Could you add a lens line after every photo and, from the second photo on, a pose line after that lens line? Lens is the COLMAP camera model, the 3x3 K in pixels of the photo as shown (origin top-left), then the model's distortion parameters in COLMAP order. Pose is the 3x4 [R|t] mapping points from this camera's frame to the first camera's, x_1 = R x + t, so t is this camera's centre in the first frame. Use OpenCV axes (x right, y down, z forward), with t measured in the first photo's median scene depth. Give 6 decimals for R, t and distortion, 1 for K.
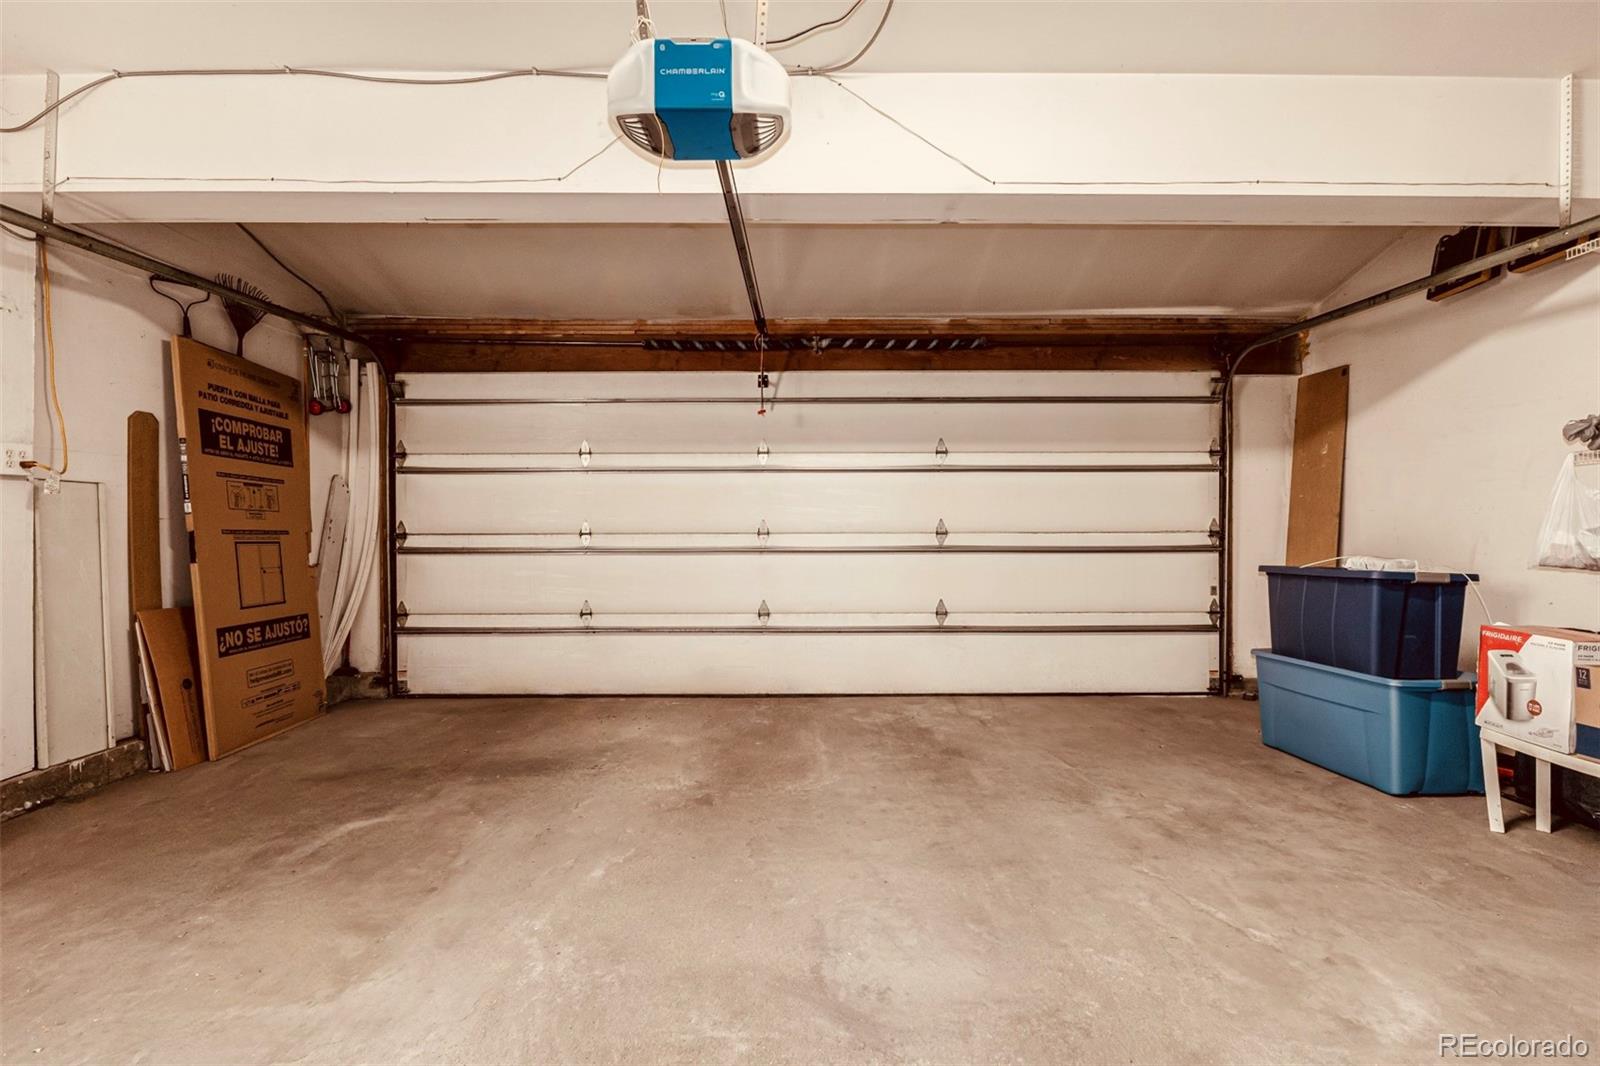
lens RADIAL K [[718.5, 0, 801.1], [0, 718.5, 532.9], [0, 0, 1]] dist [-0.006837, -0.000575]
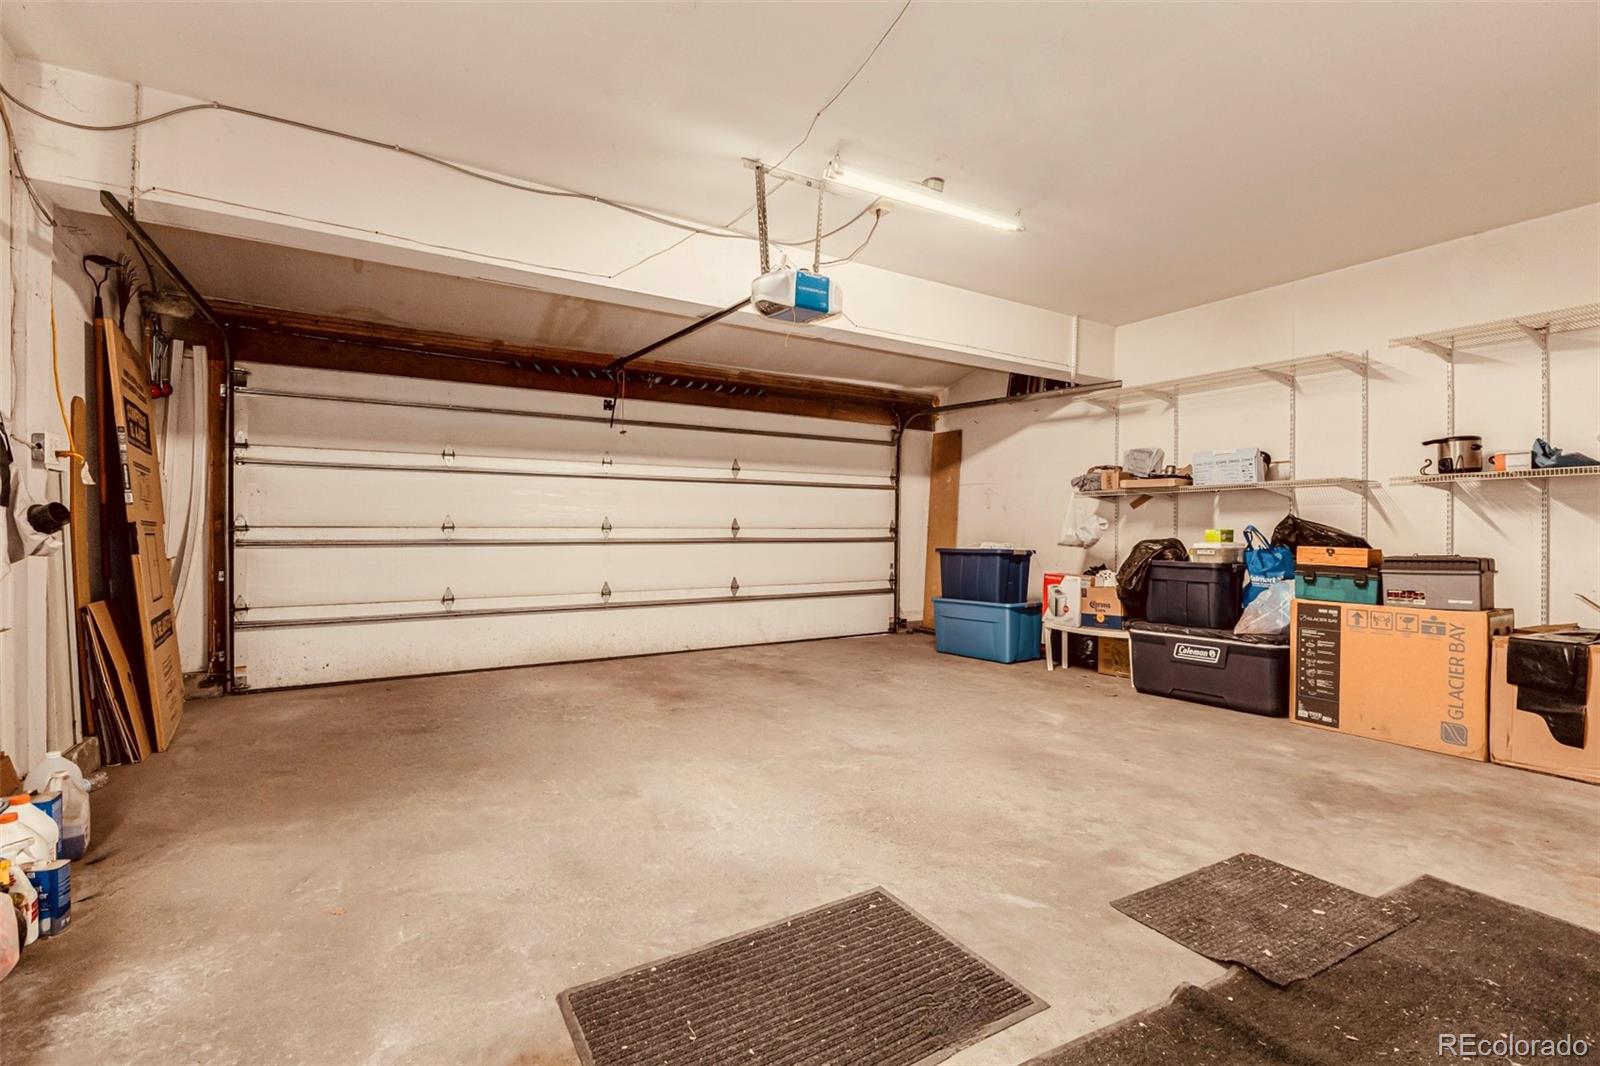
lens RADIAL K [[718.5, 0, 800.3], [0, 718.5, 538.4], [0, 0, 1]] dist [-0.006837, -0.000575]
pose [[0.850299, -0.001950, 0.526297, -0.422046], [-0.004479, 0.999930, 0.010941, 0.003601], [-0.526281, -0.011660, 0.850231, -0.227221]]
